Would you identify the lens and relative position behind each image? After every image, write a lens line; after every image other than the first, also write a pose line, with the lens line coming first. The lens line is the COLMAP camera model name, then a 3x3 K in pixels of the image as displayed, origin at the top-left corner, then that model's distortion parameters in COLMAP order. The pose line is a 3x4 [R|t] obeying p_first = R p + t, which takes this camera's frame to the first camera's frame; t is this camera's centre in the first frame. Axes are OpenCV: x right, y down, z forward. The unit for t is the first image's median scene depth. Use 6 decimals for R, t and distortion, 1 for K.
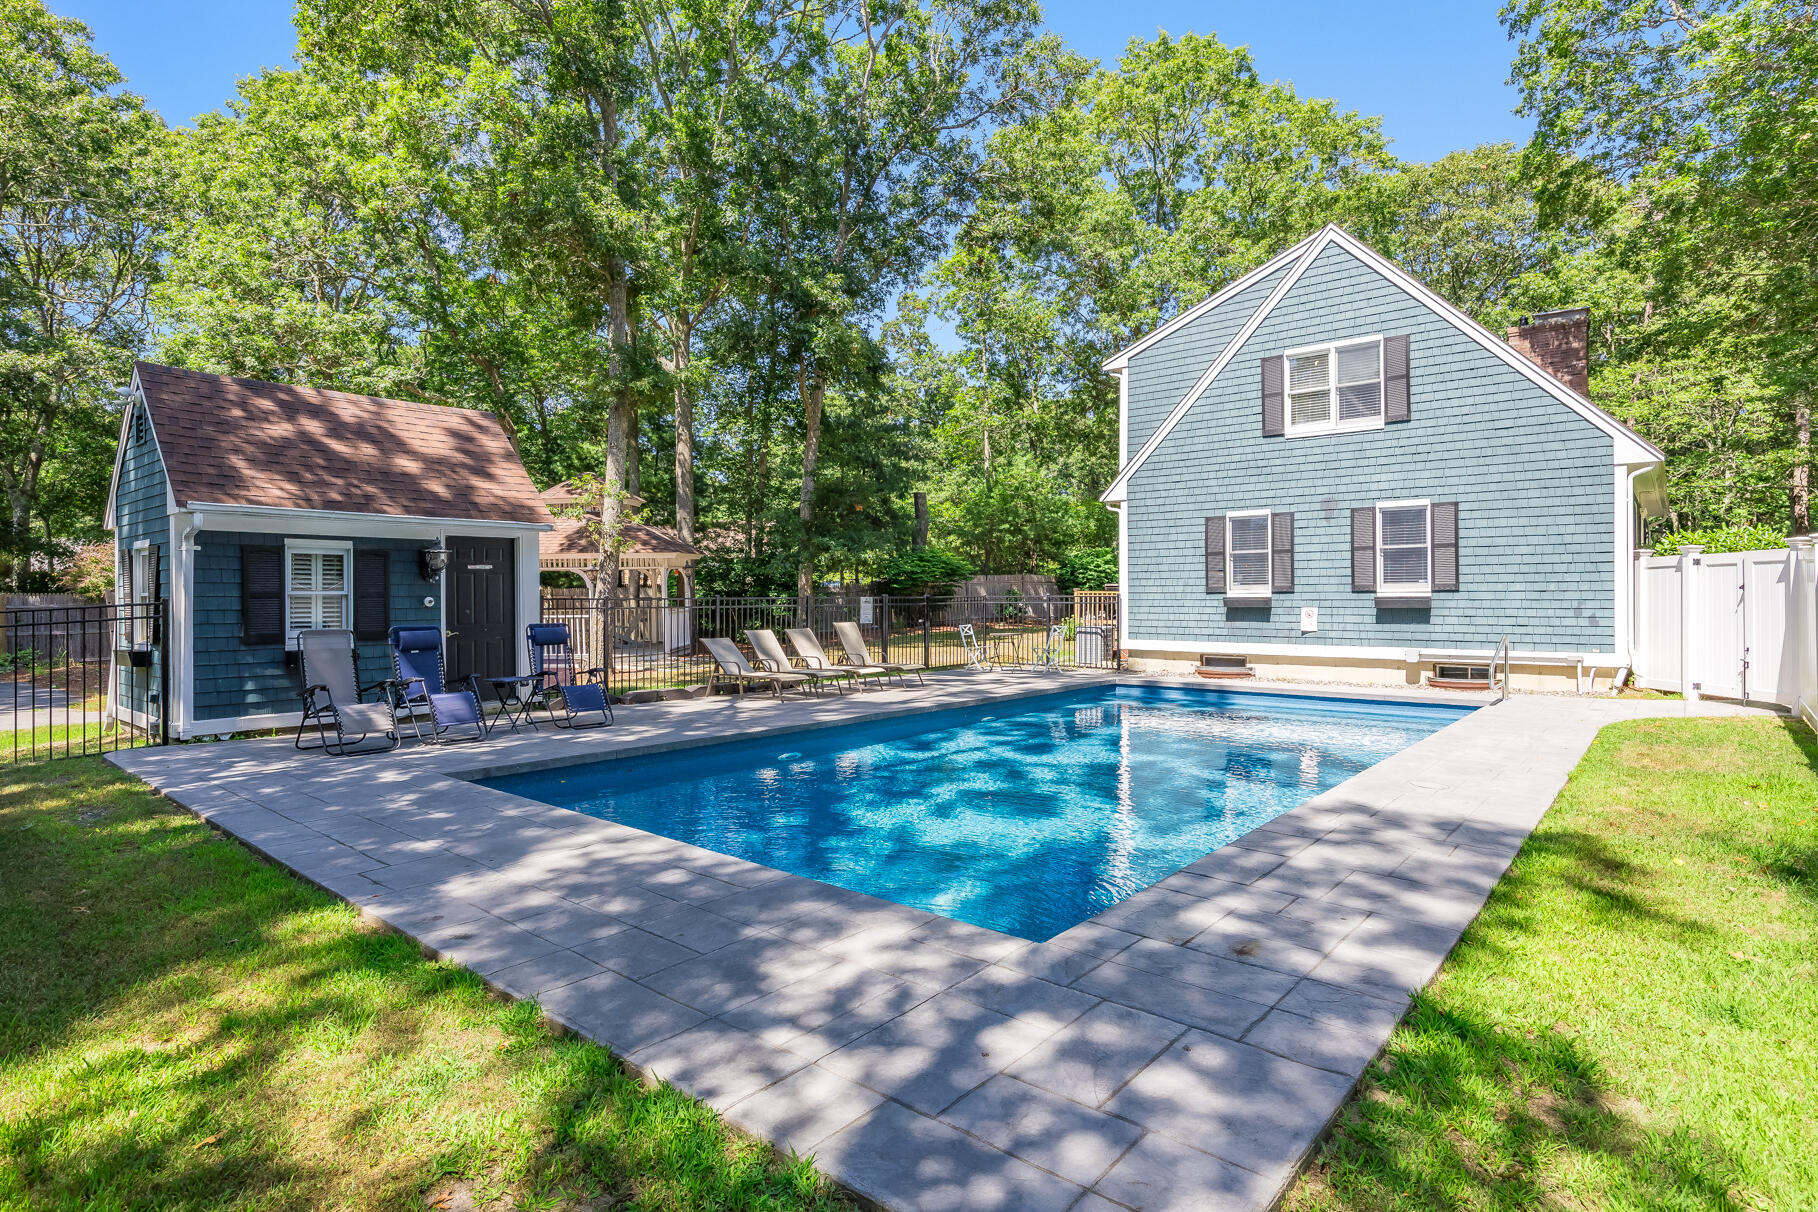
lens RADIAL K [[950.5, 0, 895.2], [0, 950.5, 592.9], [0, 0, 1]] dist [-0.013176, 0.000752]
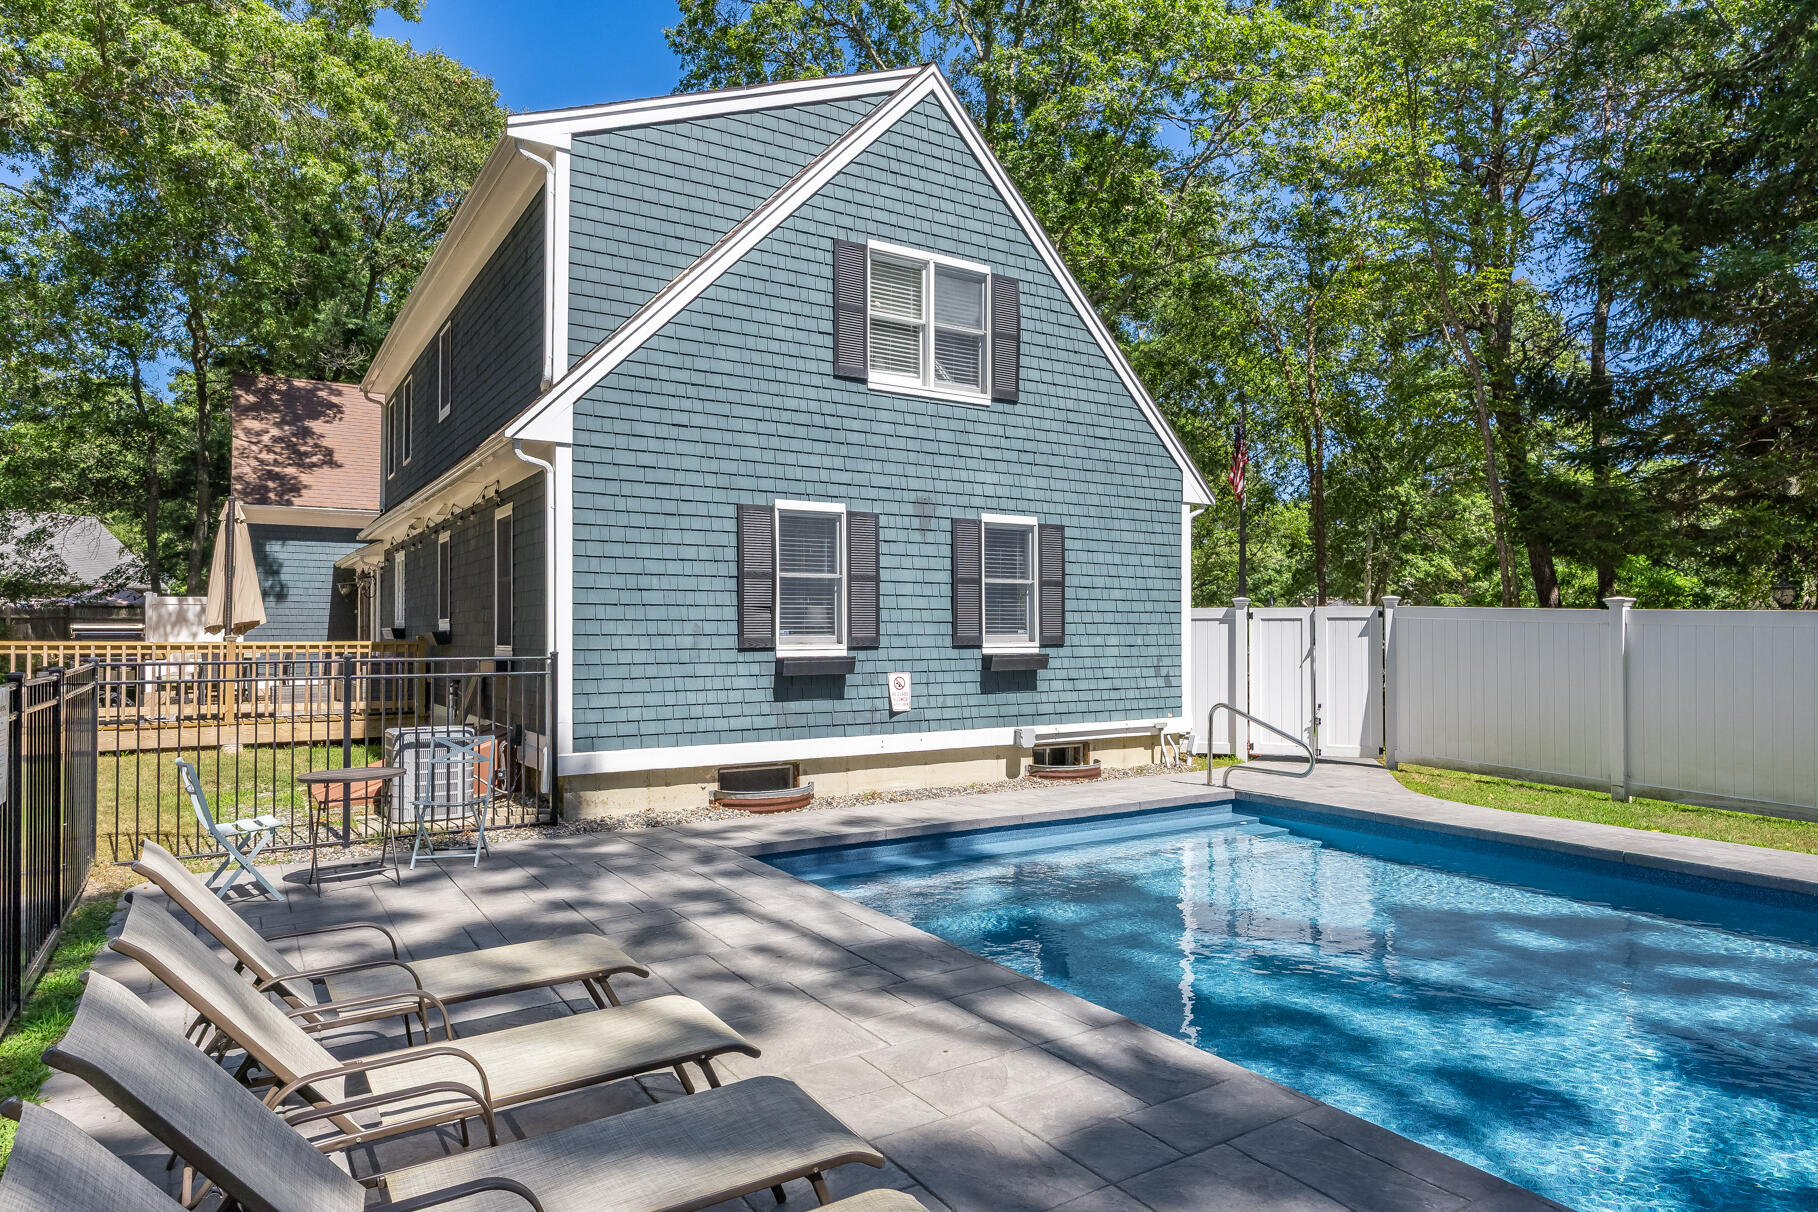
lens RADIAL K [[1081.5, 0, 914.6], [0, 1081.5, 624.2], [0, 0, 1]] dist [0.007248, 0.000457]
pose [[0.291863, 0.011179, 0.956395, -0.236864], [-0.004436, 0.999937, -0.010334, -0.008945], [-0.956450, -0.001227, 0.291894, 0.815635]]
